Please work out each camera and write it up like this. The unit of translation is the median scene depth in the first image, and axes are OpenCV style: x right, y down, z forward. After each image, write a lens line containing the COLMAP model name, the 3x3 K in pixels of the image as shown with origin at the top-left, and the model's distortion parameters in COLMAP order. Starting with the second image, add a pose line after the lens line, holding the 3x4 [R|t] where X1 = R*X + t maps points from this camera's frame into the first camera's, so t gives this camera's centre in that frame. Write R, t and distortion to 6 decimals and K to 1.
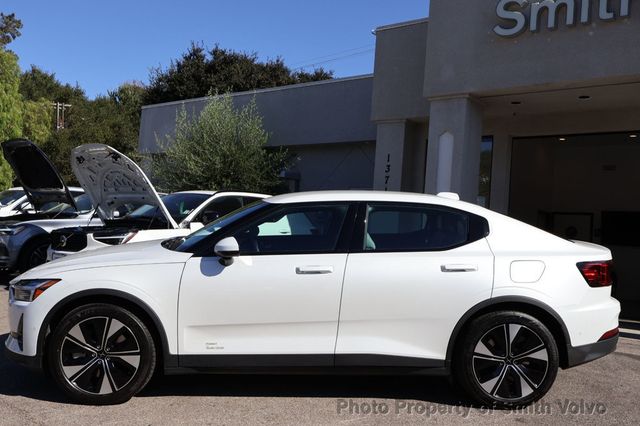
lens RADIAL K [[600.1, 0, 320.0], [0, 600.1, 213.0], [0, 0, 1]] dist [-0.008825, 0.005673]
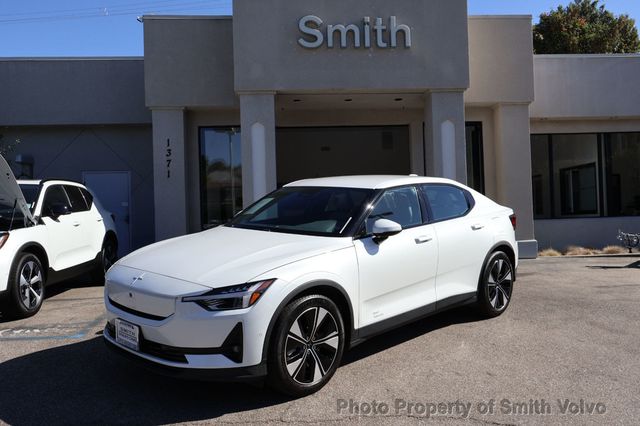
lens RADIAL K [[538.8, 0, 320.0], [0, 538.8, 213.0], [0, 0, 1]] dist [-0.002756, 0.000798]
pose [[0.731850, -0.079780, 0.676780, -0.486550], [0.047154, 0.996672, 0.066498, -0.025375], [-0.679833, -0.016754, 0.733176, 0.158579]]
